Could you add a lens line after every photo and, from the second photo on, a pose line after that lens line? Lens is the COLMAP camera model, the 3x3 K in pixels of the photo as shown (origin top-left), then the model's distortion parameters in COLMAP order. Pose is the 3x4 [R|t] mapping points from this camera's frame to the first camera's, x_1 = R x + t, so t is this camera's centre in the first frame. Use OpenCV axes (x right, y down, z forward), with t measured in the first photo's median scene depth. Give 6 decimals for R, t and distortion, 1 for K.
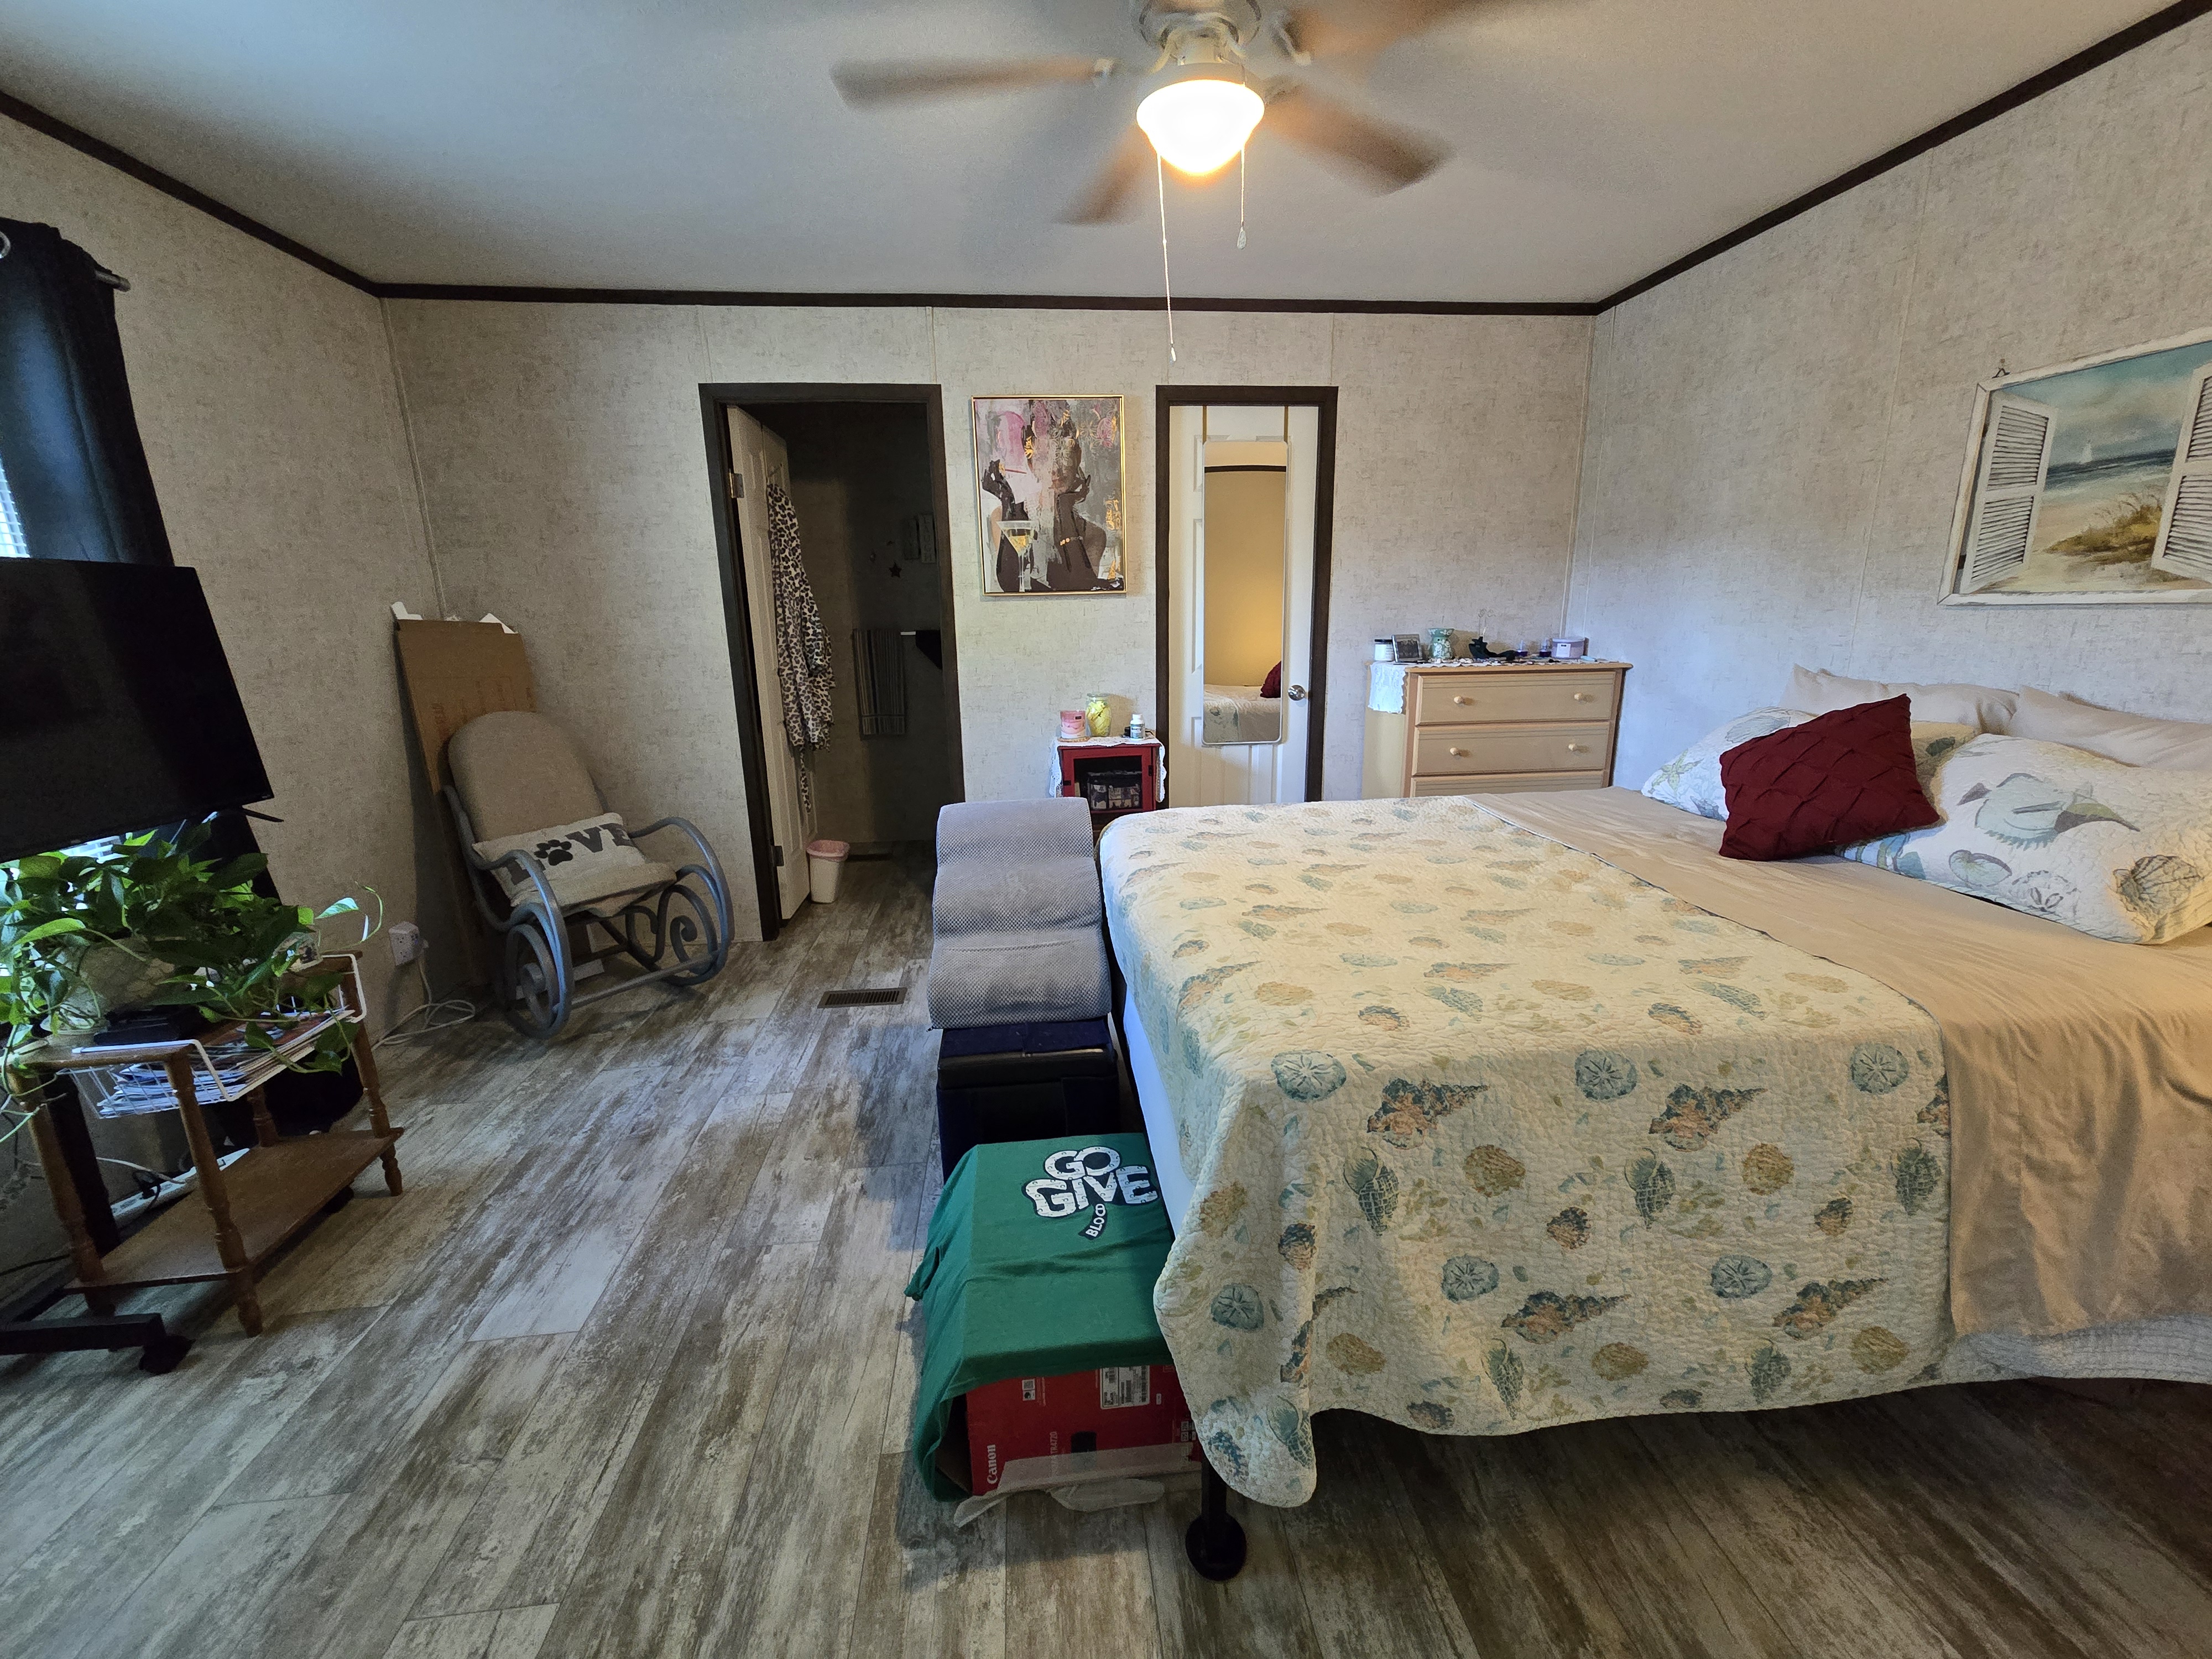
lens RADIAL K [[903.9, 0, 1112.7], [0, 903.9, 821.1], [0, 0, 1]] dist [0.002363, -0.000018]
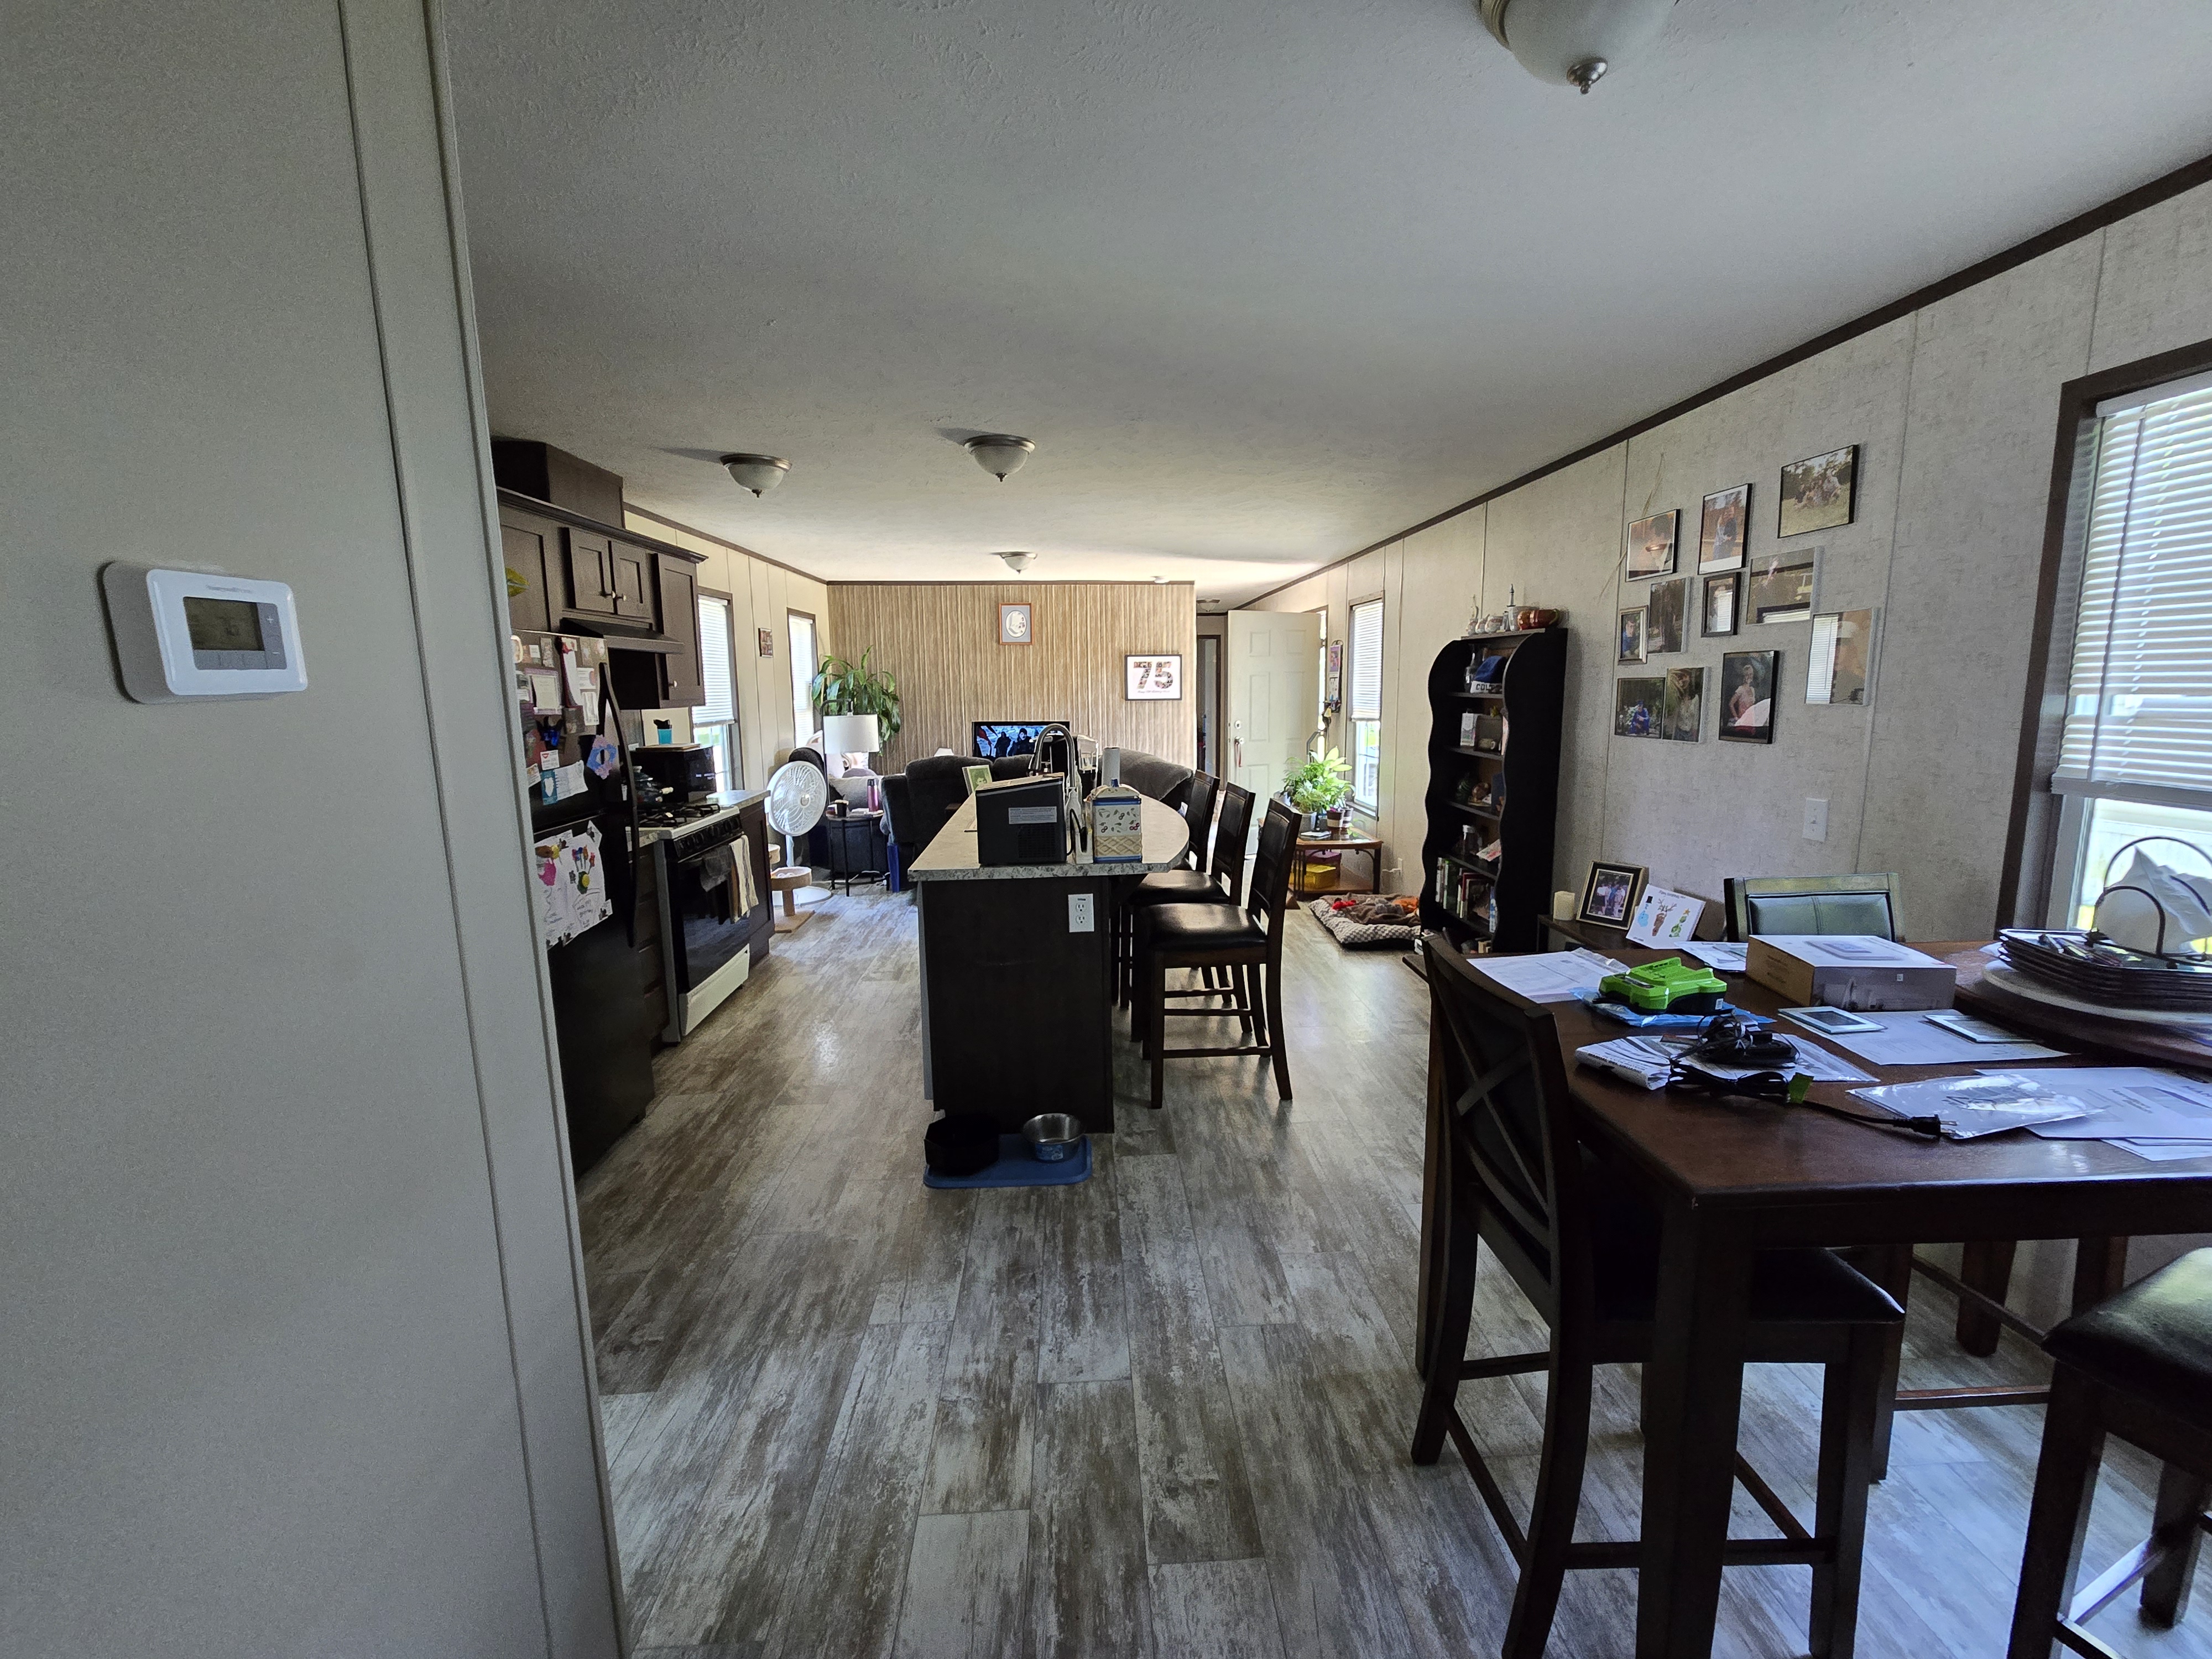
lens RADIAL K [[903.9, 0, 1109.7], [0, 903.9, 826.7], [0, 0, 1]] dist [0.002363, -0.000018]
pose [[-0.997616, 0.021754, 0.065492, -0.943295], [0.044814, 0.925904, 0.375091, -0.488693], [-0.052479, 0.377132, -0.924671, 1.734007]]
